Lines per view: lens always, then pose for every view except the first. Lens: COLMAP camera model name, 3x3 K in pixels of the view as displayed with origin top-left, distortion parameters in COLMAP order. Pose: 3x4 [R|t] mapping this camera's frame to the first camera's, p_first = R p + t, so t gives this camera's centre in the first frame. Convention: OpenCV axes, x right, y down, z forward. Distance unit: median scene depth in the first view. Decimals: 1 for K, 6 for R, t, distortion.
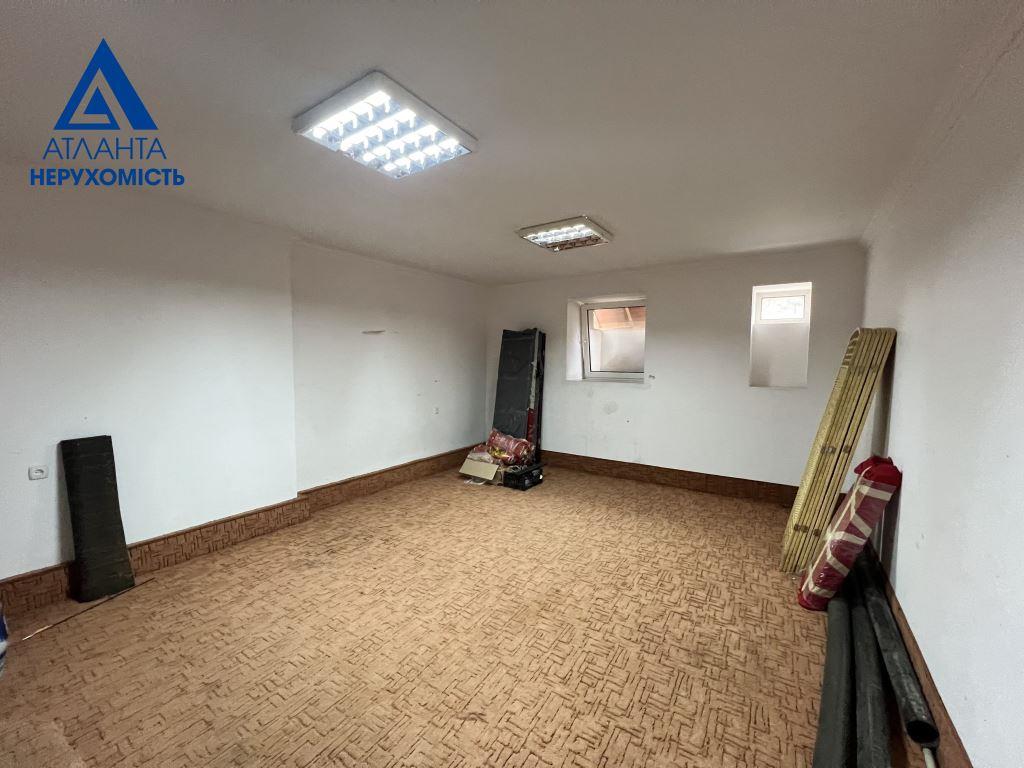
lens RADIAL K [[411.2, 0, 511.6], [0, 411.2, 386.9], [0, 0, 1]] dist [-0.002003, -0.000055]
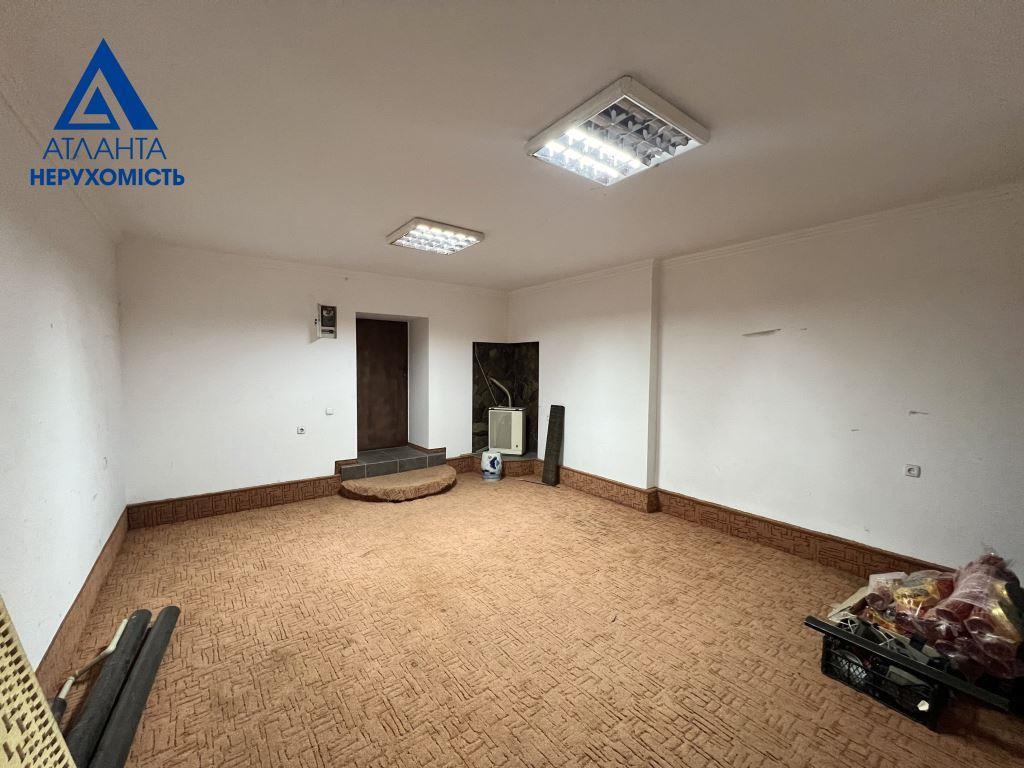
lens RADIAL K [[411.1, 0, 512.1], [0, 411.1, 381.4], [0, 0, 1]] dist [0.001283, 0.000220]
pose [[-0.326790, 0.028002, -0.944682, 0.727461], [-0.074474, 0.995690, 0.055277, -0.068649], [0.942158, 0.088419, -0.323296, 1.093122]]
